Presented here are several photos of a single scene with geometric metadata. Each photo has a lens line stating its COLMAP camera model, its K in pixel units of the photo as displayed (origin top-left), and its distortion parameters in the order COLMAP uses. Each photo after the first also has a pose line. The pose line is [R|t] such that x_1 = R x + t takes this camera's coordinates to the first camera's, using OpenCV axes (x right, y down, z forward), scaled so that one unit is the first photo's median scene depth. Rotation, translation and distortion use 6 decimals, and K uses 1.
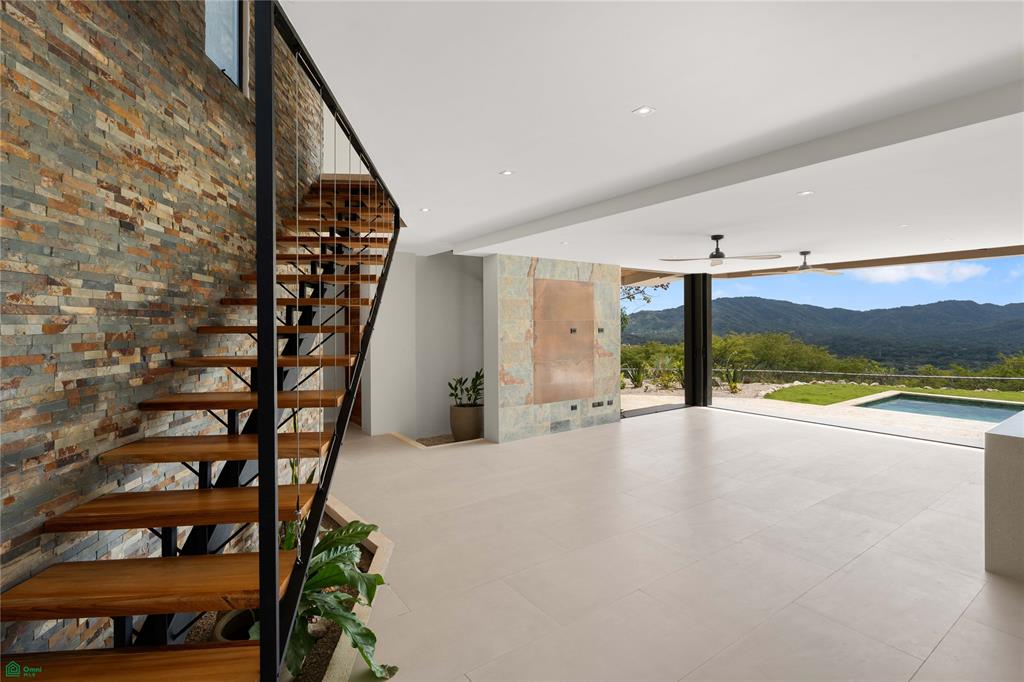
lens RADIAL K [[477.7, 0, 508.1], [0, 477.7, 329.3], [0, 0, 1]] dist [-0.000532, -0.000196]
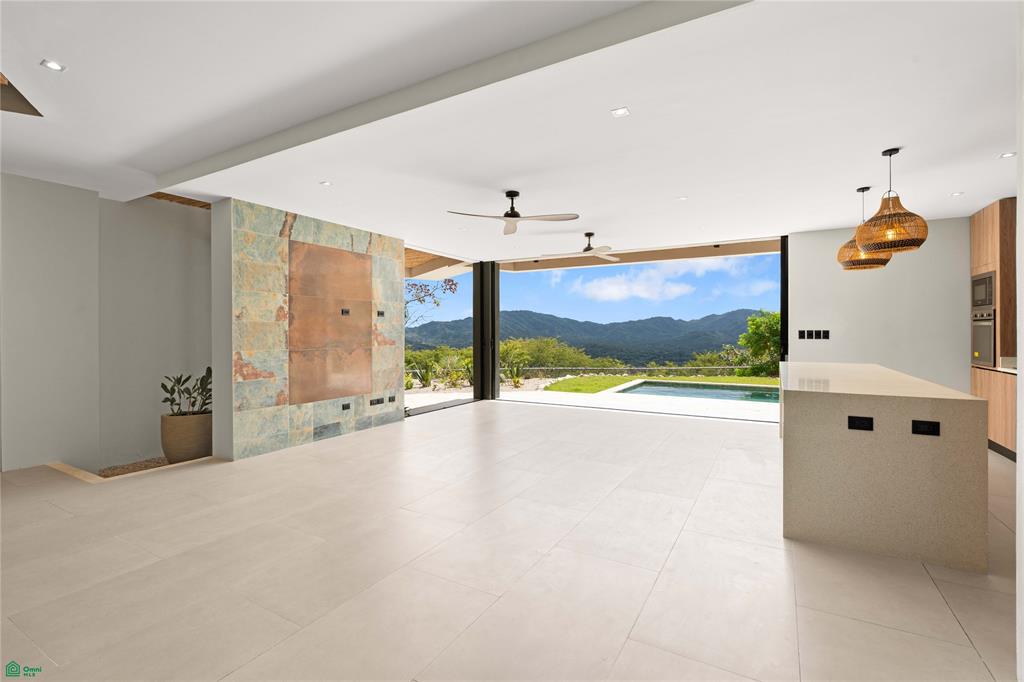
lens RADIAL K [[466.3, 0, 514.5], [0, 466.3, 340.1], [0, 0, 1]] dist [-0.001754, 0.000141]
pose [[0.901241, 0.000836, 0.433318, 0.052014], [-0.002758, 0.999989, 0.003806, 0.046363], [-0.433310, -0.004625, 0.901233, 0.161181]]
